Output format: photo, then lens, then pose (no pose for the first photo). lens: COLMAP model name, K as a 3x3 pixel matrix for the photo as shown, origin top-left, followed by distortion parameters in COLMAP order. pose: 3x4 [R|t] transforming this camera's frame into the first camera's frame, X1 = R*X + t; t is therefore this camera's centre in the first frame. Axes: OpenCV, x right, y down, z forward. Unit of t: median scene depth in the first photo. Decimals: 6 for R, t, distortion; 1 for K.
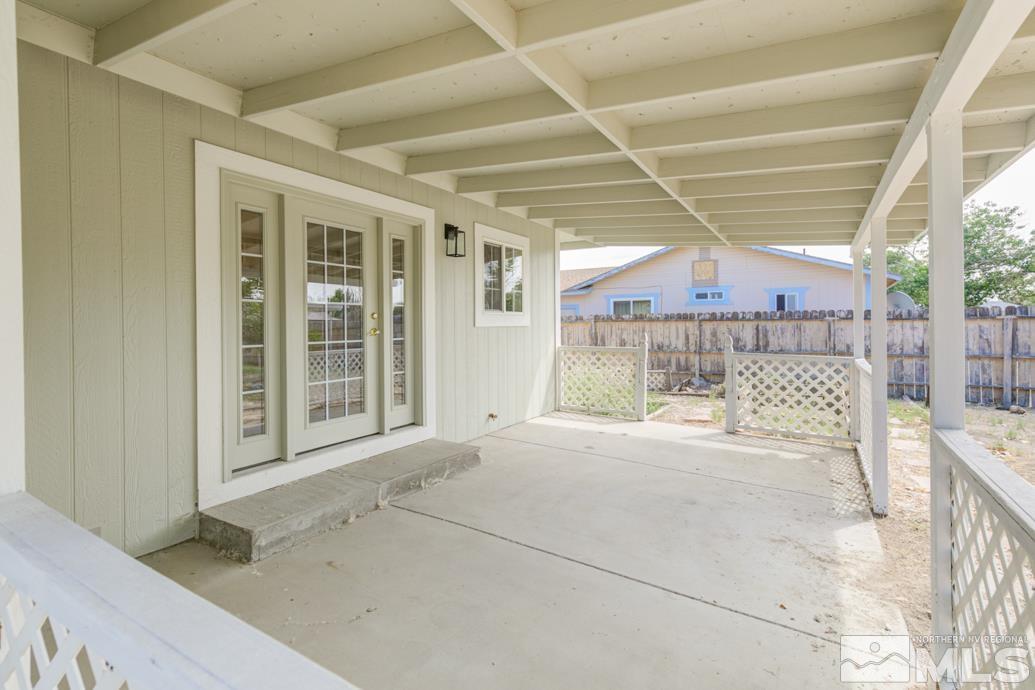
lens RADIAL K [[474.2, 0, 515.3], [0, 474.2, 325.6], [0, 0, 1]] dist [0.000301, -0.000002]
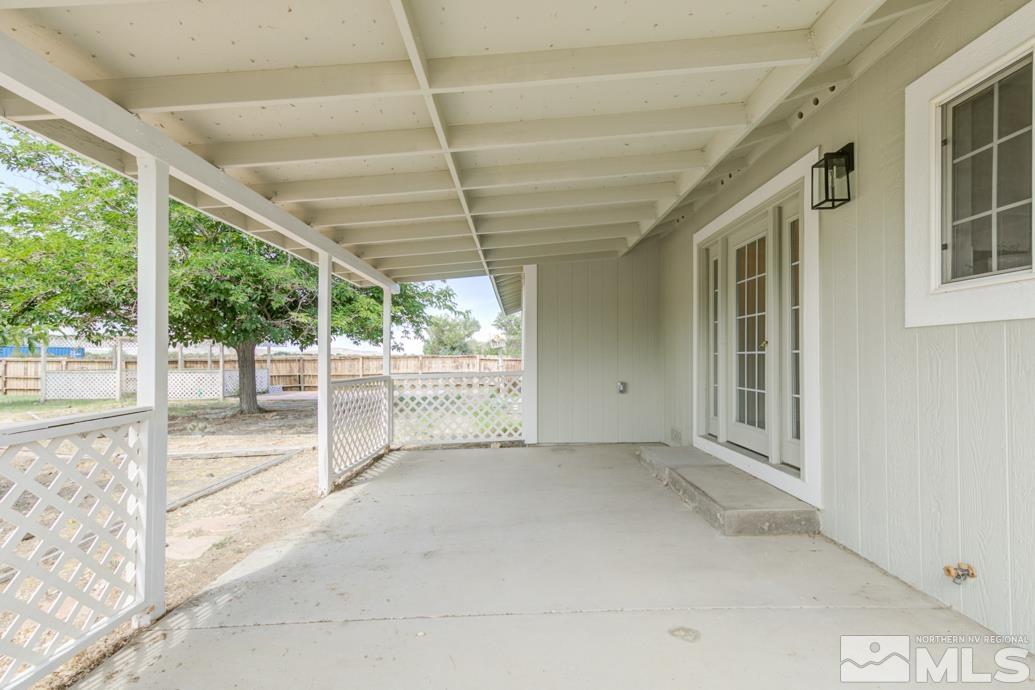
lens RADIAL K [[469.8, 0, 519.1], [0, 469.8, 356.5], [0, 0, 1]] dist [0.000031, 0.000047]
pose [[-0.842448, 0.008563, -0.538710, 0.679051], [0.006477, 0.999962, 0.005766, 0.036156], [0.538739, 0.001369, -0.842471, 1.780672]]
